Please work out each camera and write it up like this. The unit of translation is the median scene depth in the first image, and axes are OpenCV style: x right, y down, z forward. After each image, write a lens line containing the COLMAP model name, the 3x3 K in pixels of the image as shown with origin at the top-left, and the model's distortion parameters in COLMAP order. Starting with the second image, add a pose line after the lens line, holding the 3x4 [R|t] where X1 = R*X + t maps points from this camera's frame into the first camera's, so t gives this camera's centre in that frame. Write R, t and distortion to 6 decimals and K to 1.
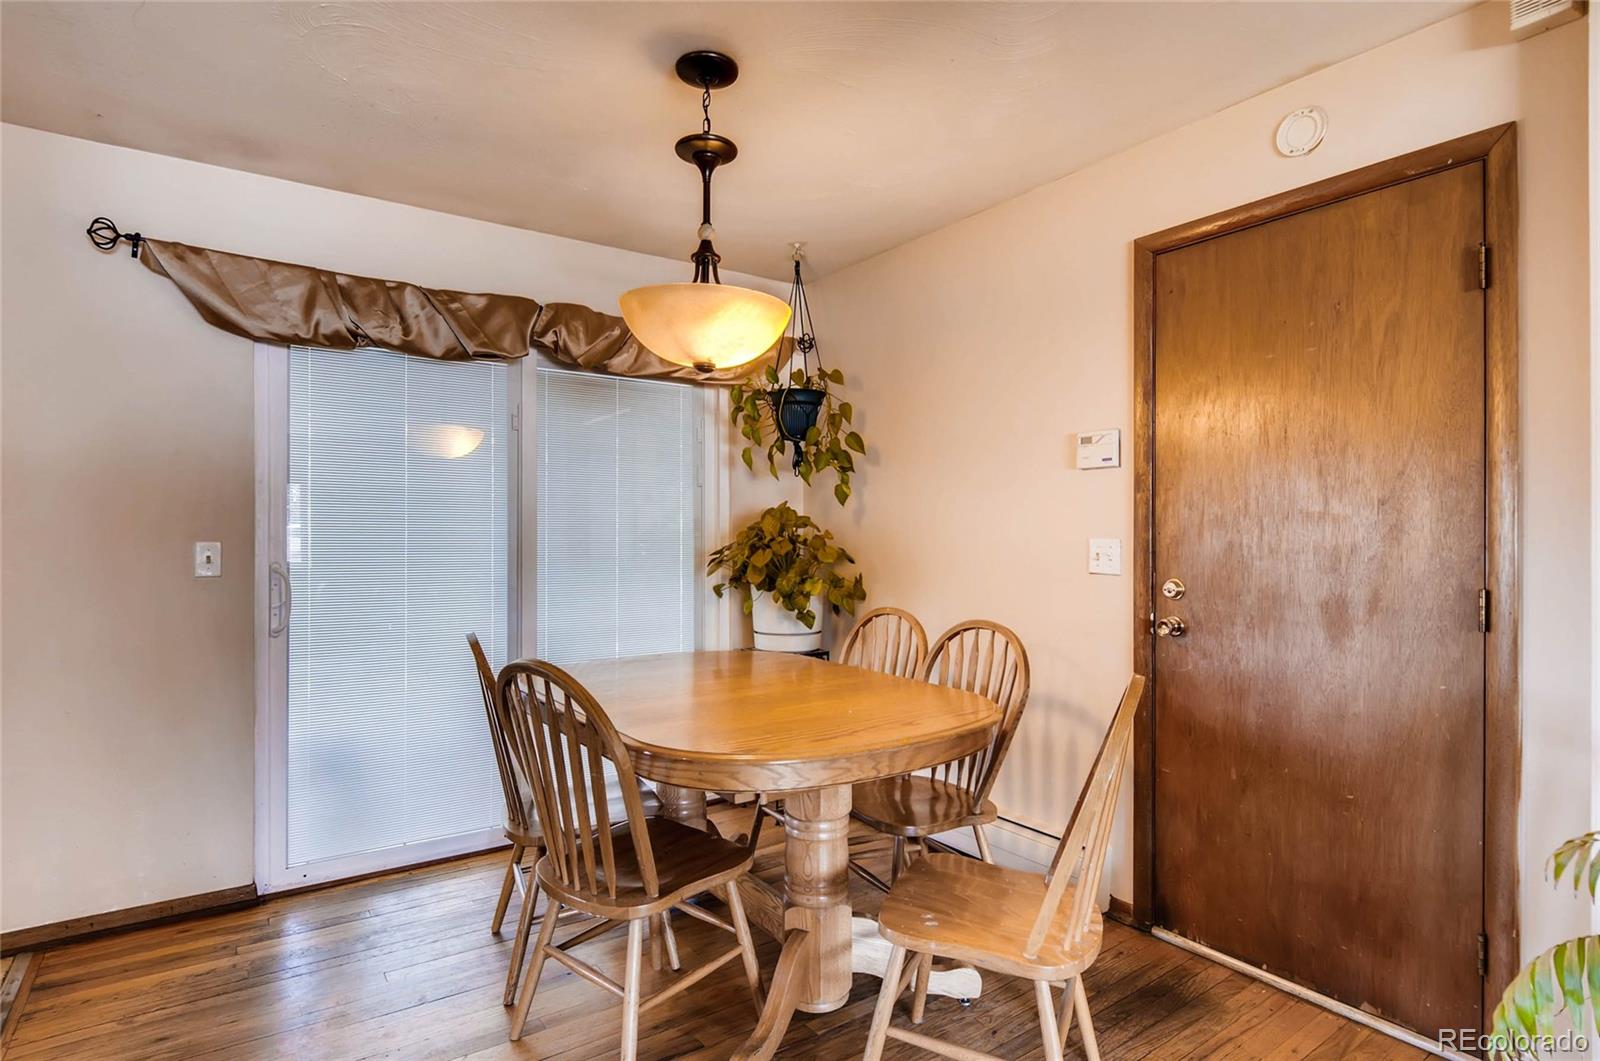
lens RADIAL K [[859.5, 0, 801.2], [0, 859.5, 532.9], [0, 0, 1]] dist [-0.000655, -0.005211]
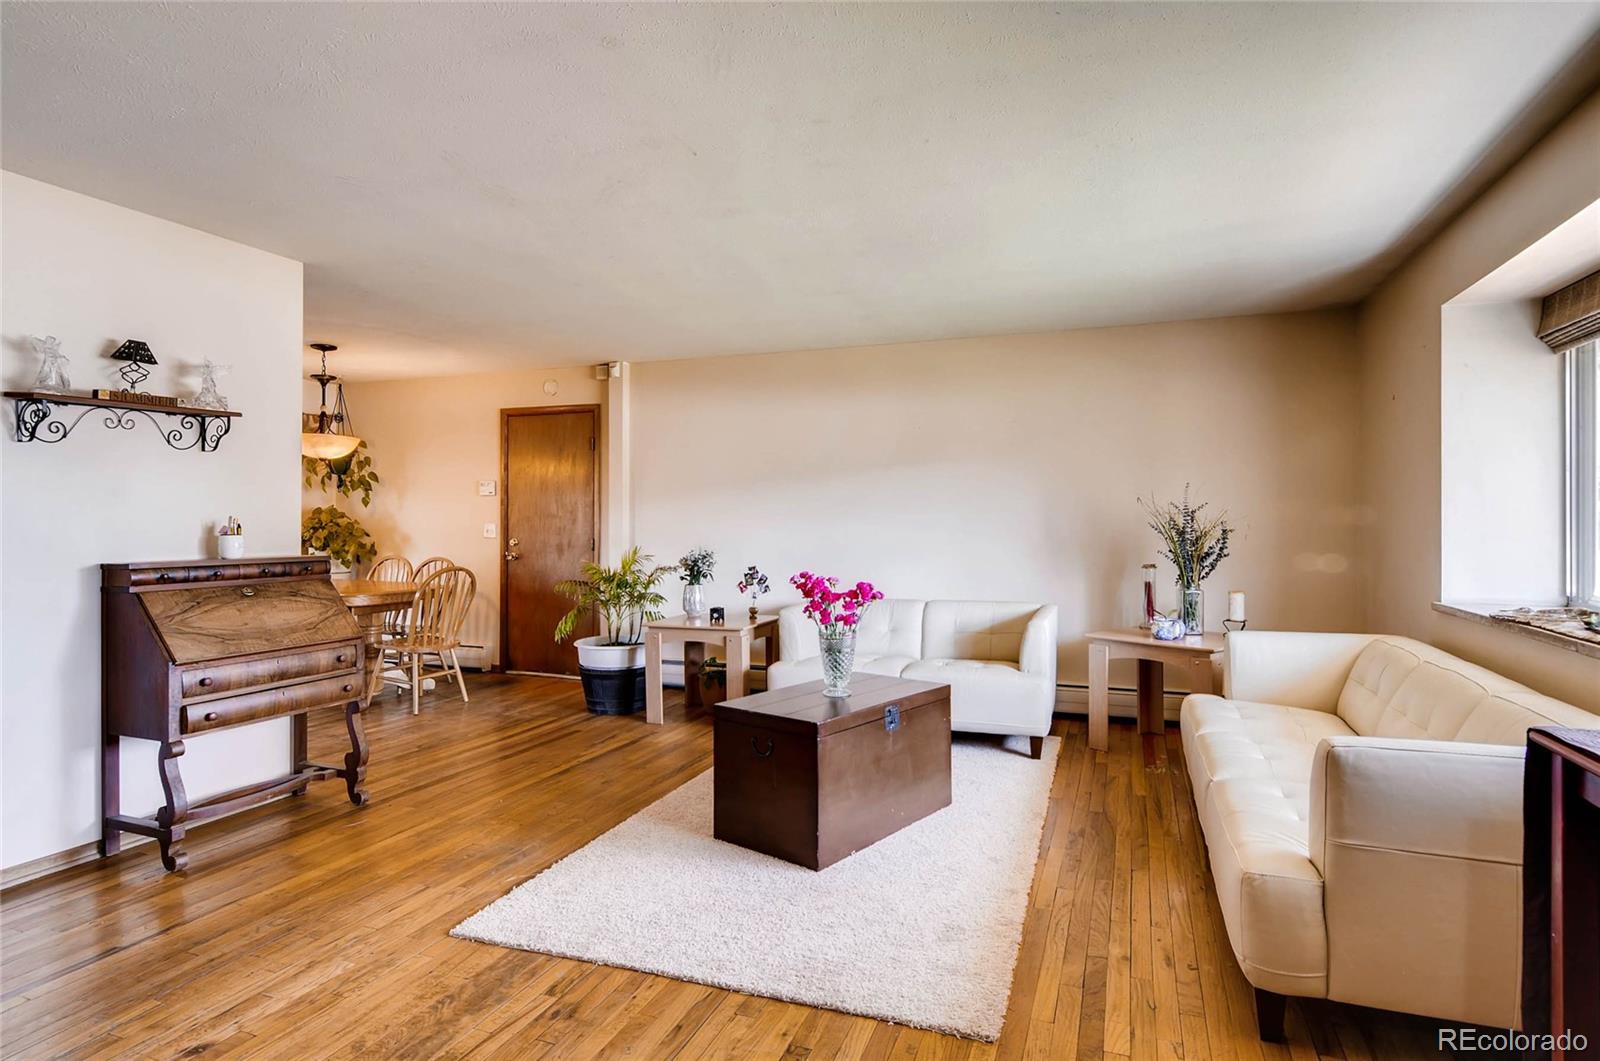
lens RADIAL K [[859.5, 0, 824.8], [0, 859.5, 516.8], [0, 0, 1]] dist [-0.000655, -0.005211]
pose [[0.822810, 0.001601, 0.568315, -0.216822], [-0.001713, 0.999998, -0.000336, -0.011334], [-0.568314, -0.000697, 0.822811, -1.305492]]
